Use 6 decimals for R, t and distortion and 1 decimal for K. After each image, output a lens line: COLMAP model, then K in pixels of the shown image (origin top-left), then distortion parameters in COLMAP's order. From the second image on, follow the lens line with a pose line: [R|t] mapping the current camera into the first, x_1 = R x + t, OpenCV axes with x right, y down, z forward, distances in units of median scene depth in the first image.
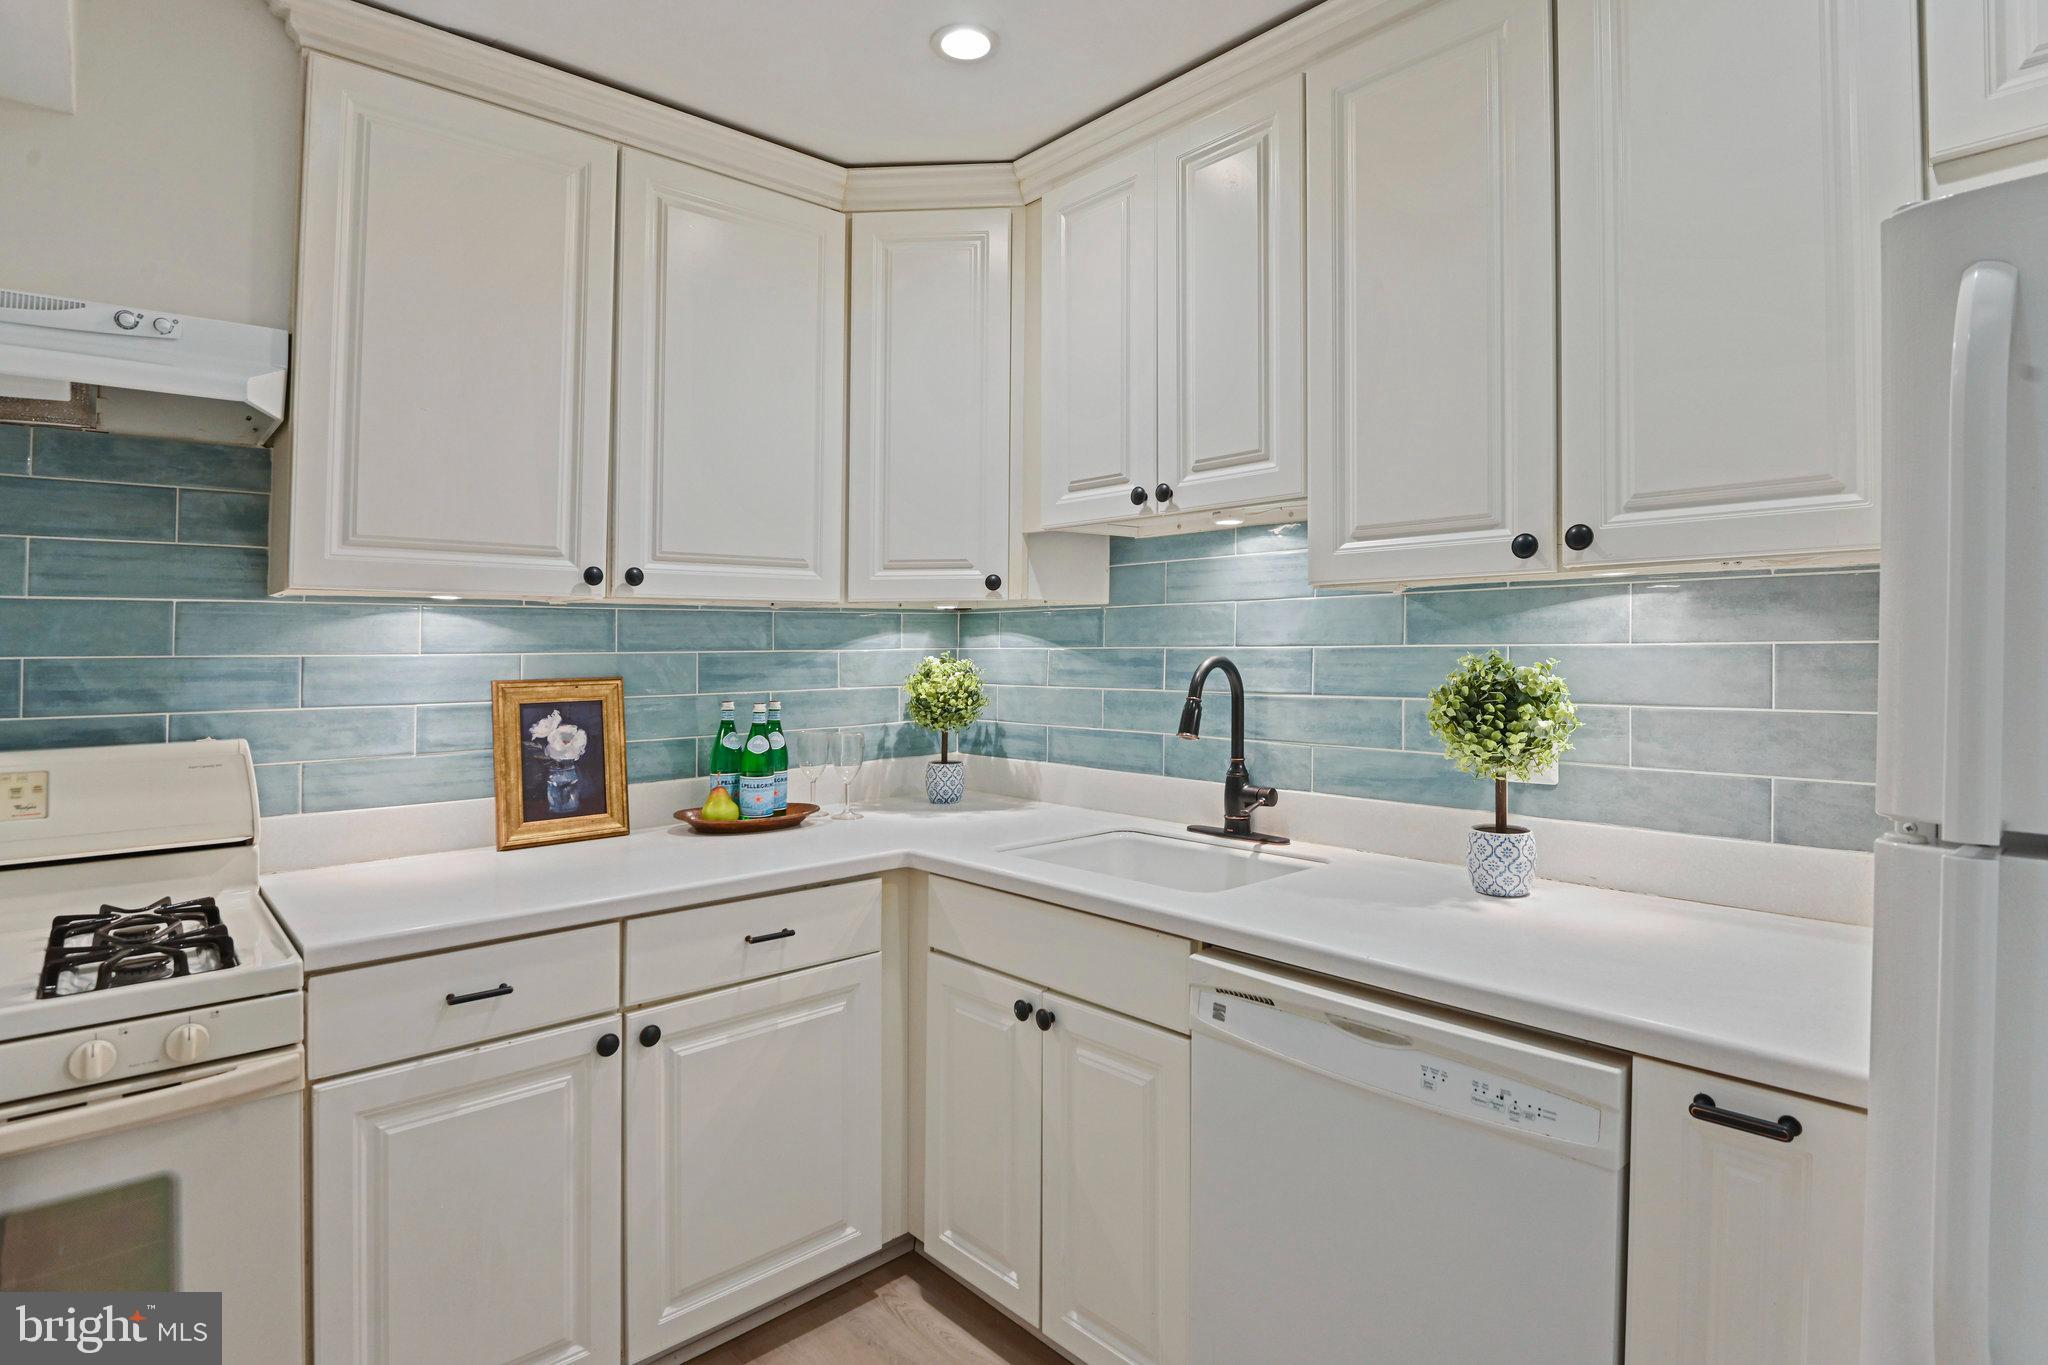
lens RADIAL K [[1050.3, 0, 1023.0], [0, 1050.3, 628.1], [0, 0, 1]] dist [-0.002991, -0.013278]
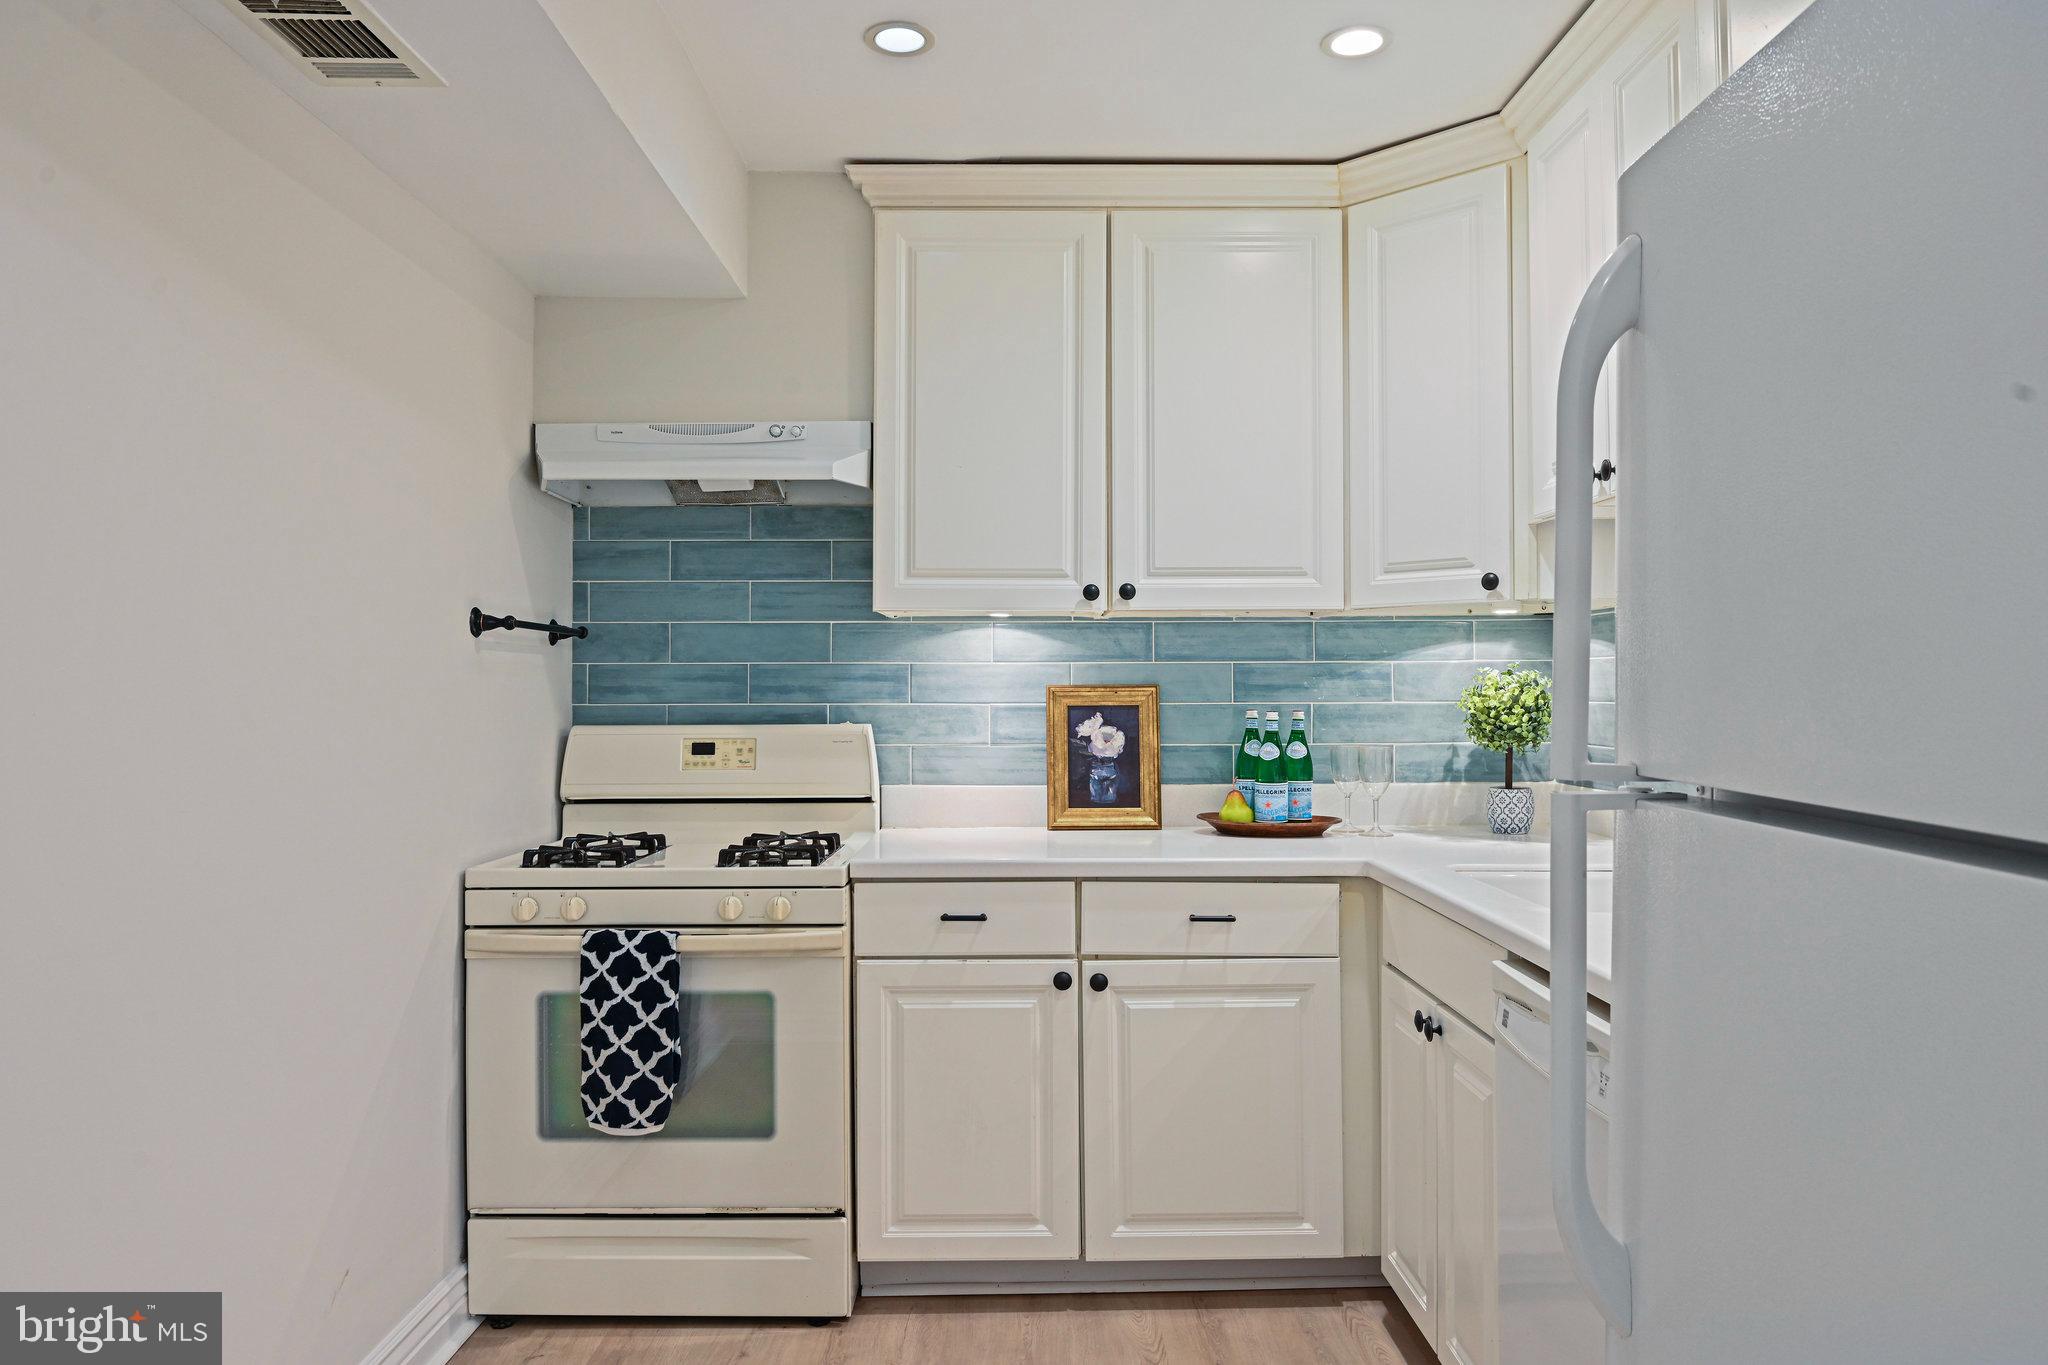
lens RADIAL K [[1356.9, 0, 1025.4], [0, 1356.9, 675.8], [0, 0, 1]] dist [0.001058, -0.000330]
pose [[0.752844, -0.000505, -0.658199, 0.470342], [0.008917, 0.999916, 0.009433, 0.024767], [0.658139, -0.012970, 0.752785, -0.155837]]
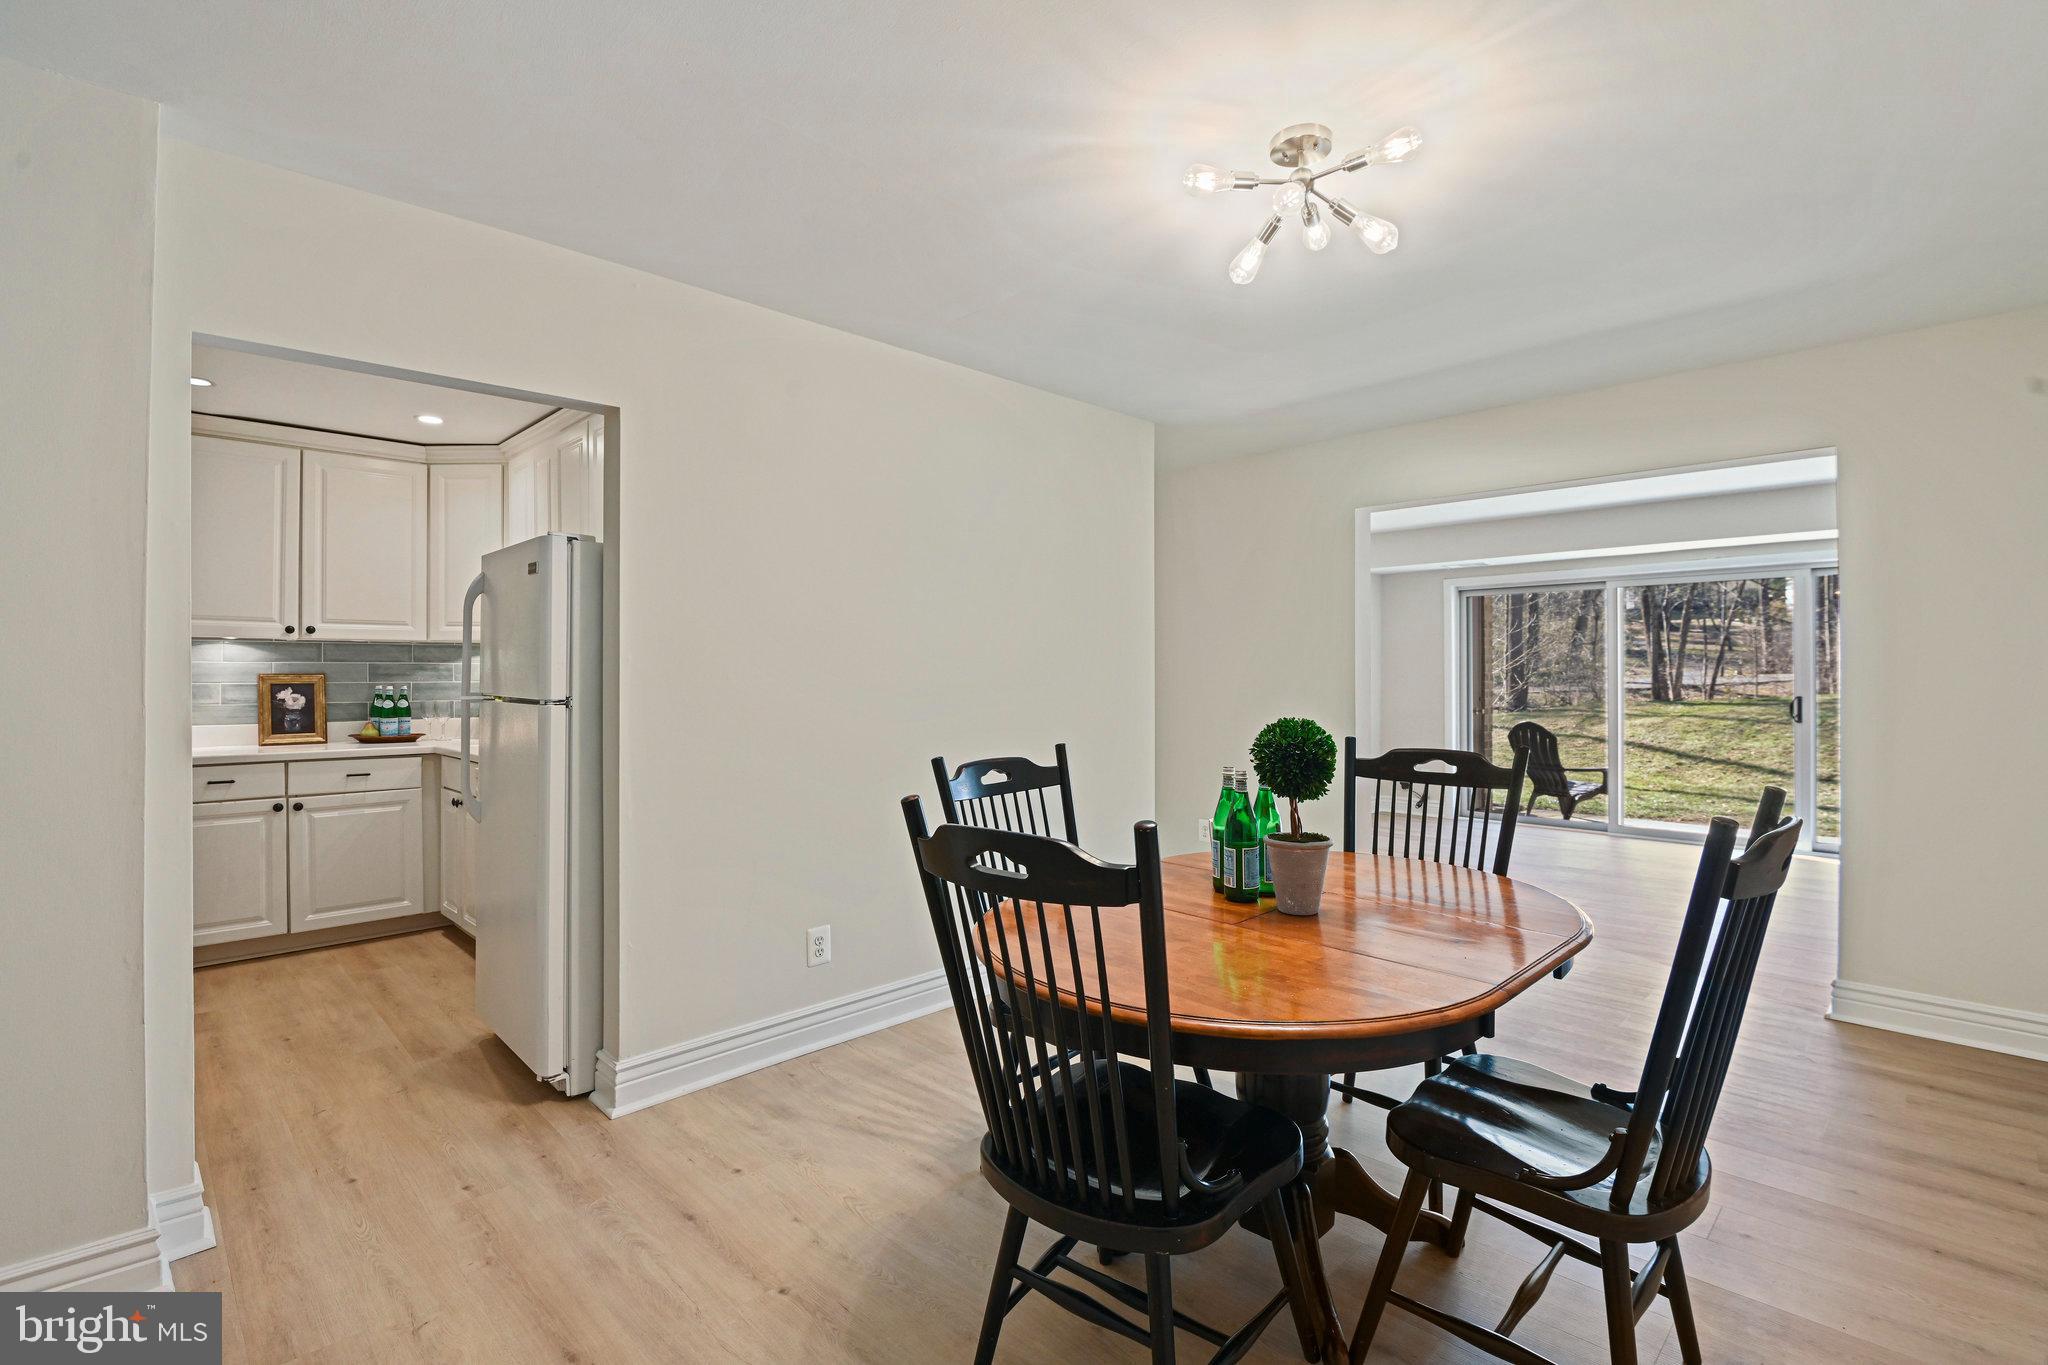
lens RADIAL K [[953.1, 0, 1020.9], [0, 953.1, 674.8], [0, 0, 1]] dist [-0.016466, -0.001019]
pose [[0.999001, 0.005920, 0.044300, 1.080338], [-0.006673, 0.999836, 0.016865, 0.006545], [-0.044193, -0.017144, 0.998876, -1.147841]]
